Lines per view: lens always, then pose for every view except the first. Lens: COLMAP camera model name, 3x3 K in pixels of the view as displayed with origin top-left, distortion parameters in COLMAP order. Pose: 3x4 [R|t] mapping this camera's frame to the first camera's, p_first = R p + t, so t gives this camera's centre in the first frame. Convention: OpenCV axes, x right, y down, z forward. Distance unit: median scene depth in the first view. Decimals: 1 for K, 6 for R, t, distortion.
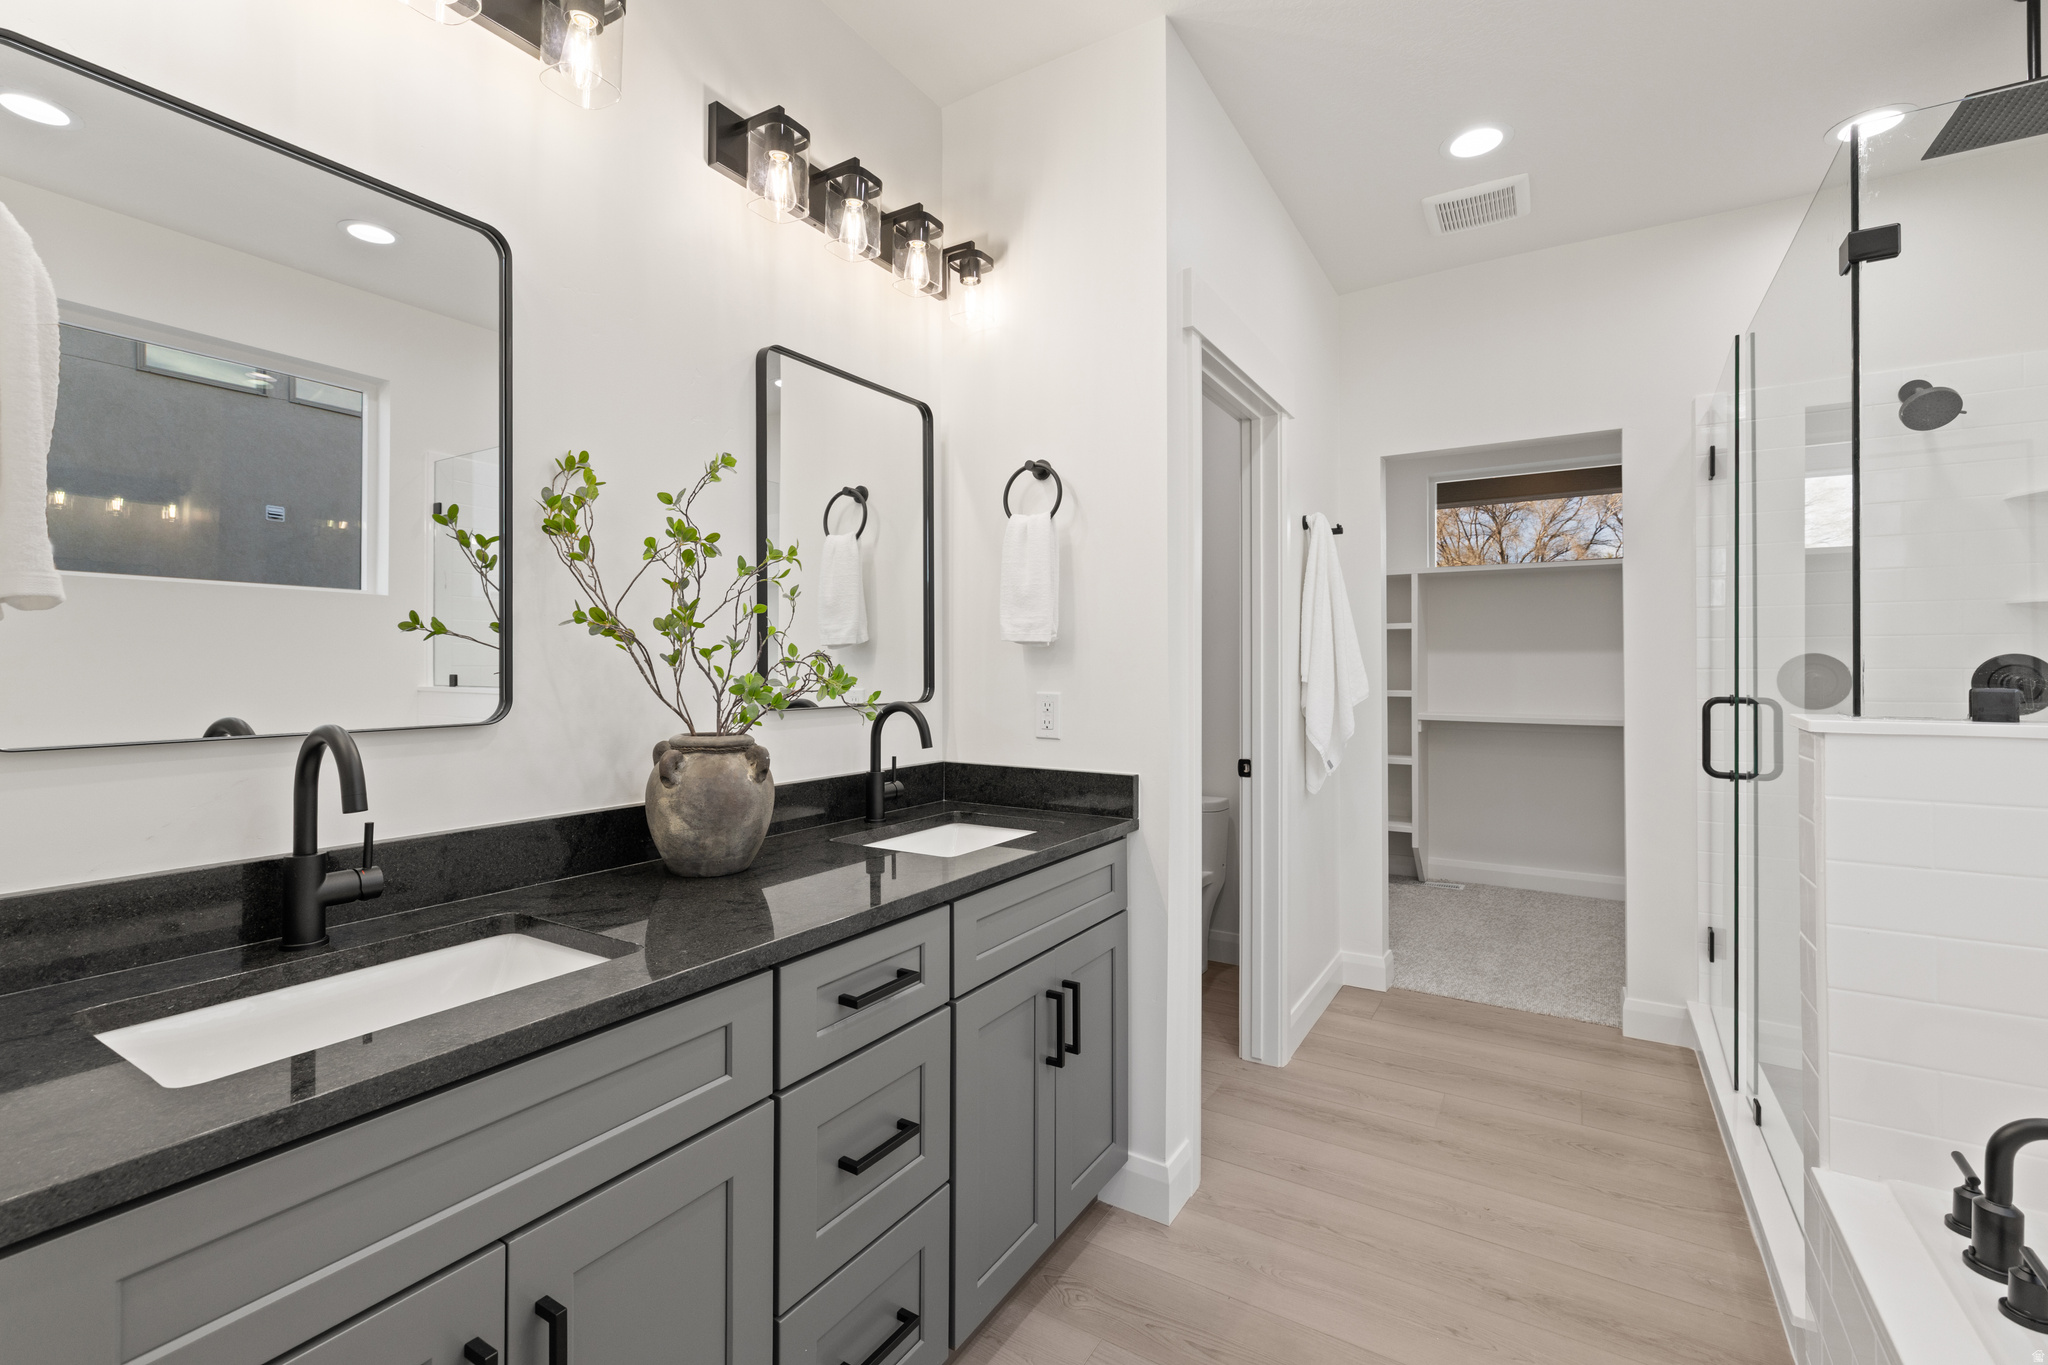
lens RADIAL K [[894.4, 0, 1007.1], [0, 894.4, 665.4], [0, 0, 1]] dist [0.009942, 0.000548]
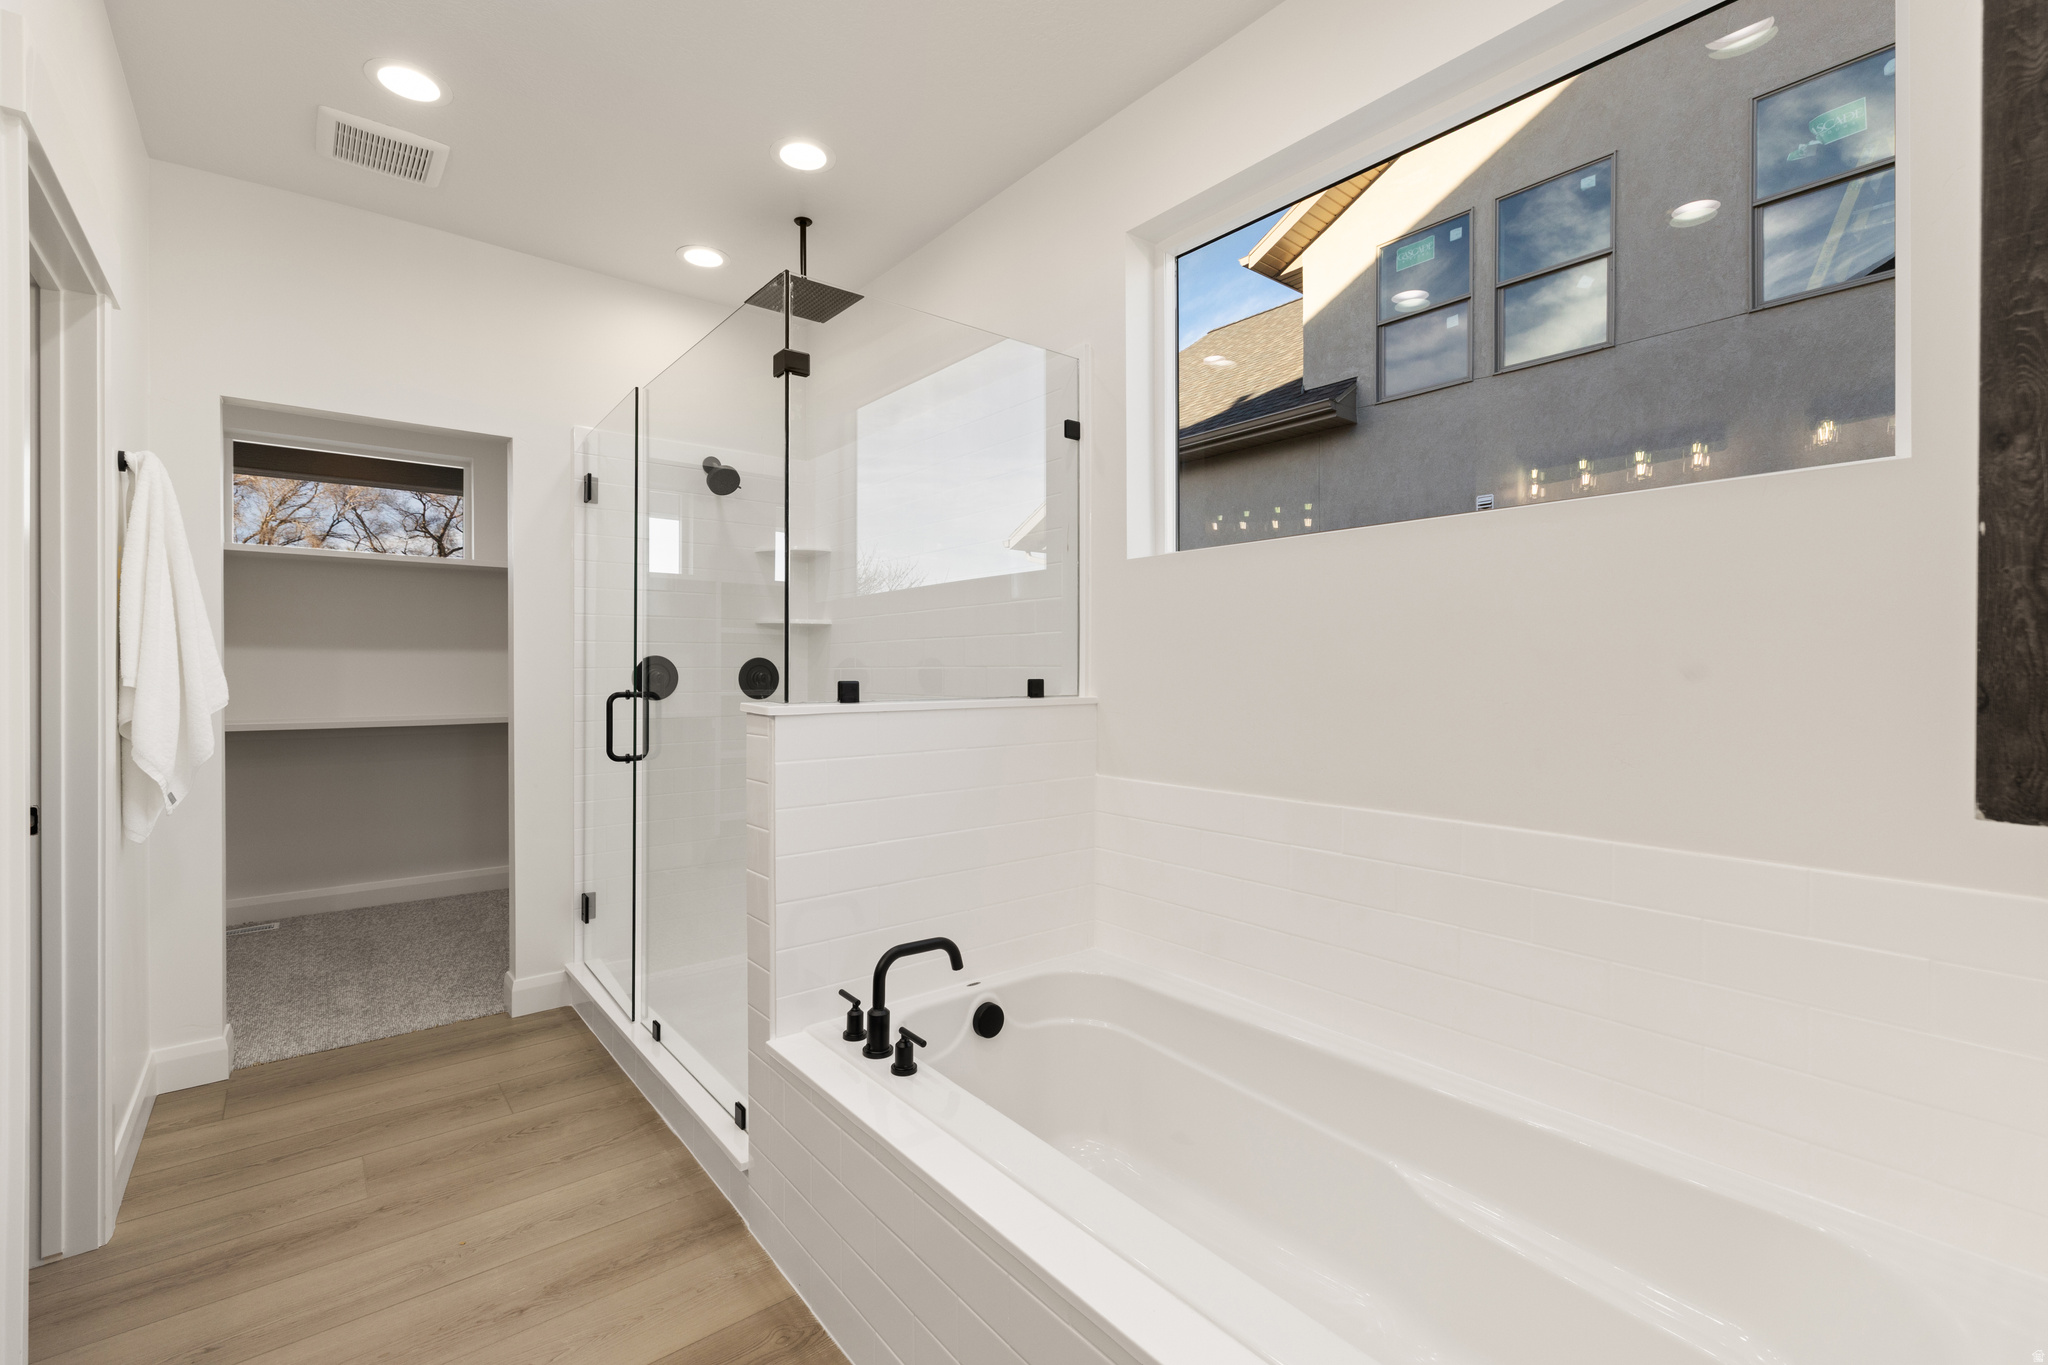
lens RADIAL K [[894.4, 0, 1016.9], [0, 894.4, 673.4], [0, 0, 1]] dist [0.009942, 0.000548]
pose [[0.334561, -0.005989, 0.942355, -0.113309], [-0.003262, 0.999966, 0.007513, 0.000272], [-0.942369, -0.005587, 0.334530, 0.105457]]
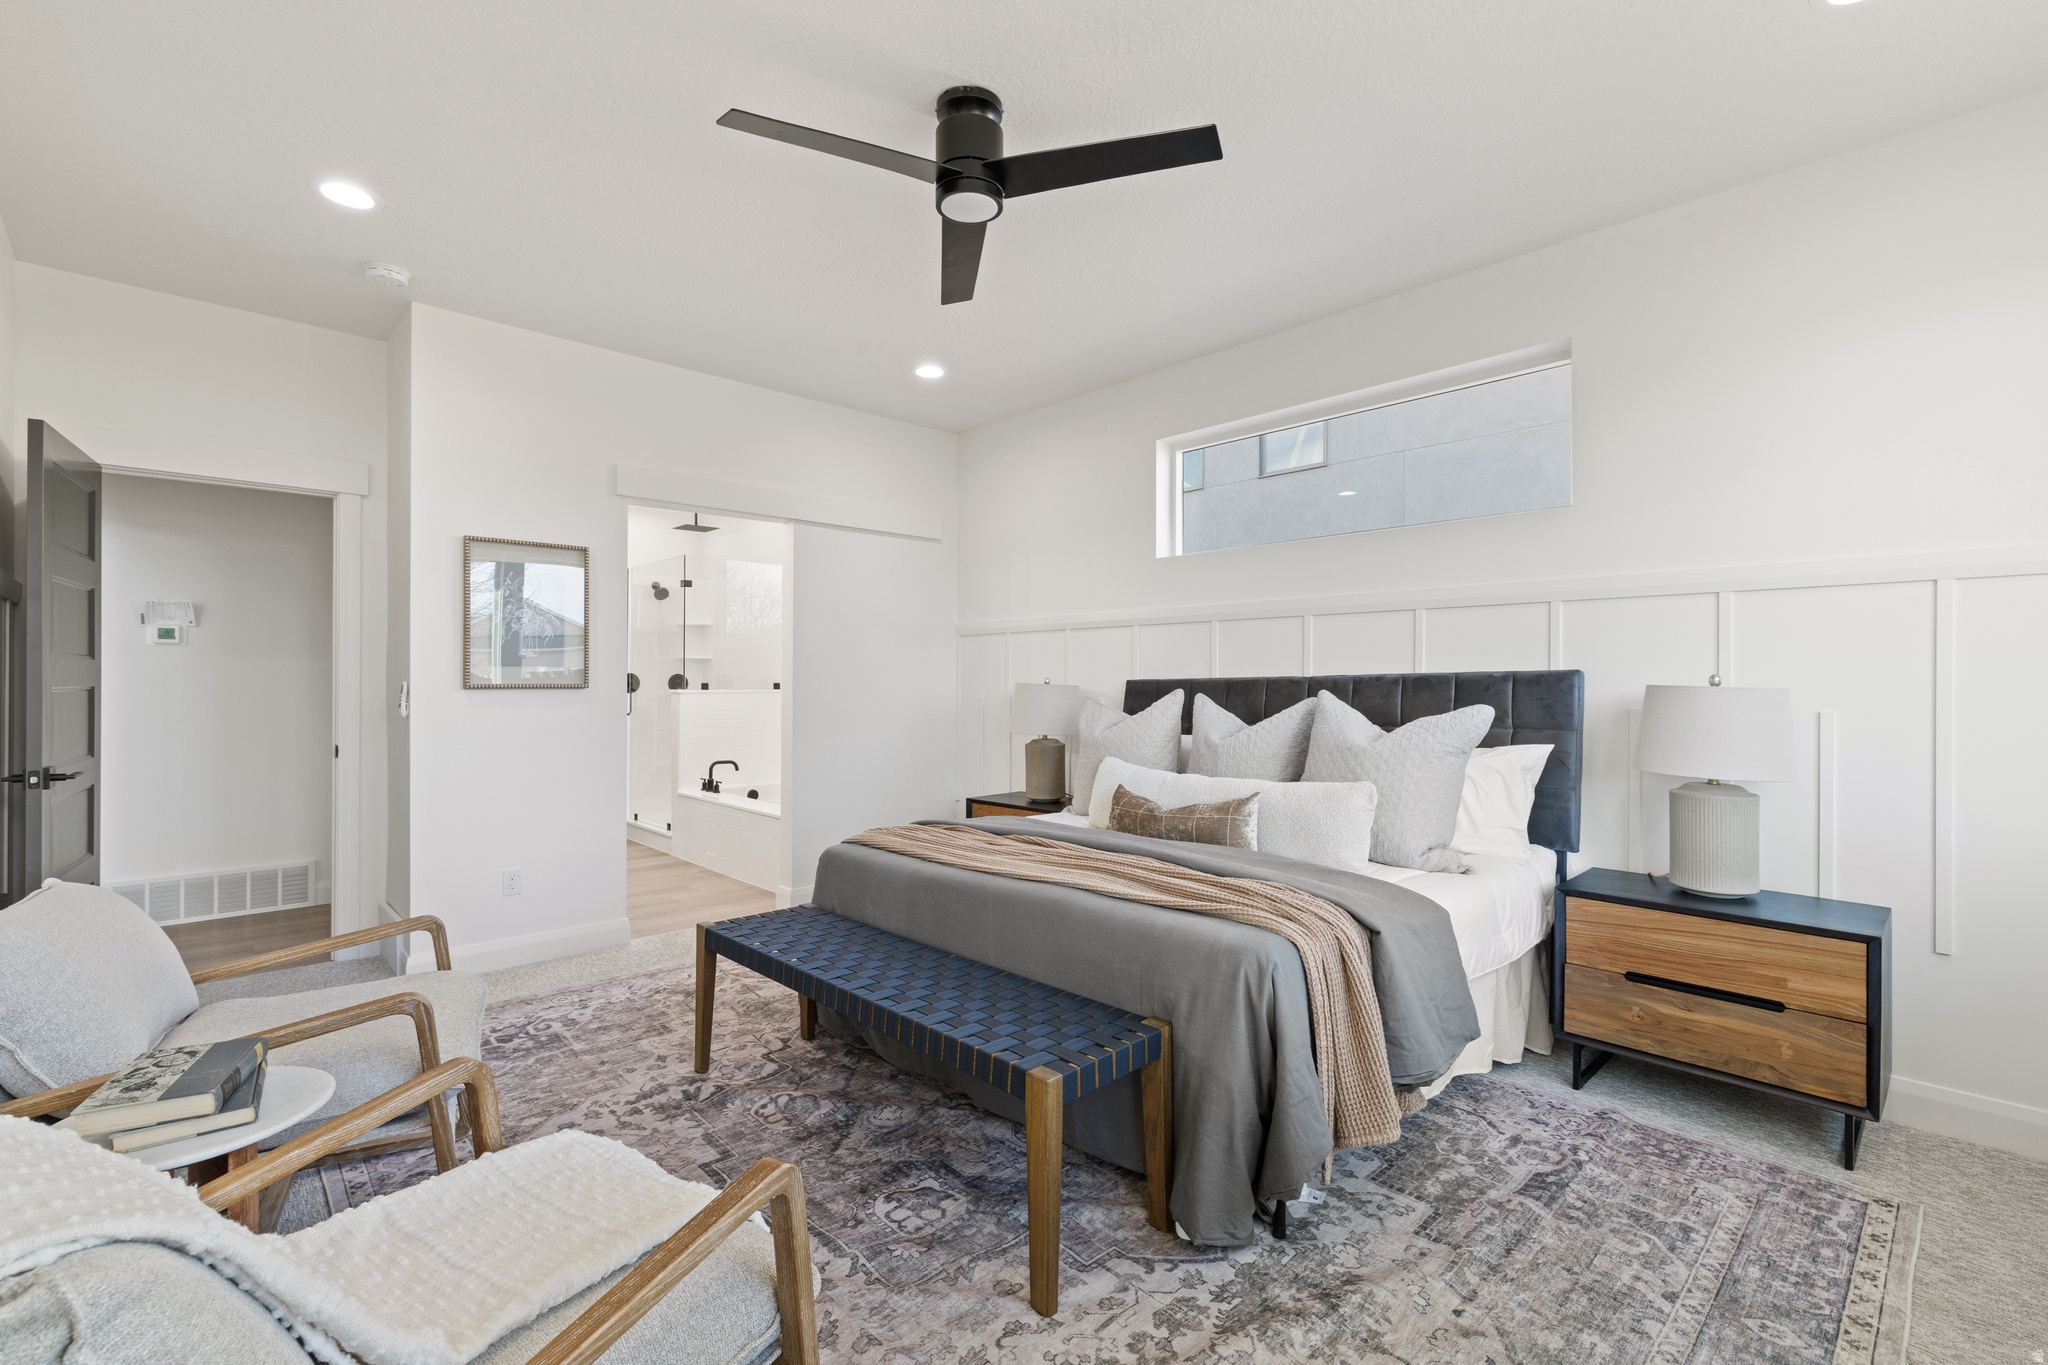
lens RADIAL K [[894.4, 0, 1016.9], [0, 894.4, 680.9], [0, 0, 1]] dist [0.009942, 0.000548]
pose [[0.267853, -0.001637, 0.963458, -1.413695], [-0.006670, 0.999971, 0.003553, -0.005413], [-0.963437, -0.007378, 0.267834, -0.866915]]
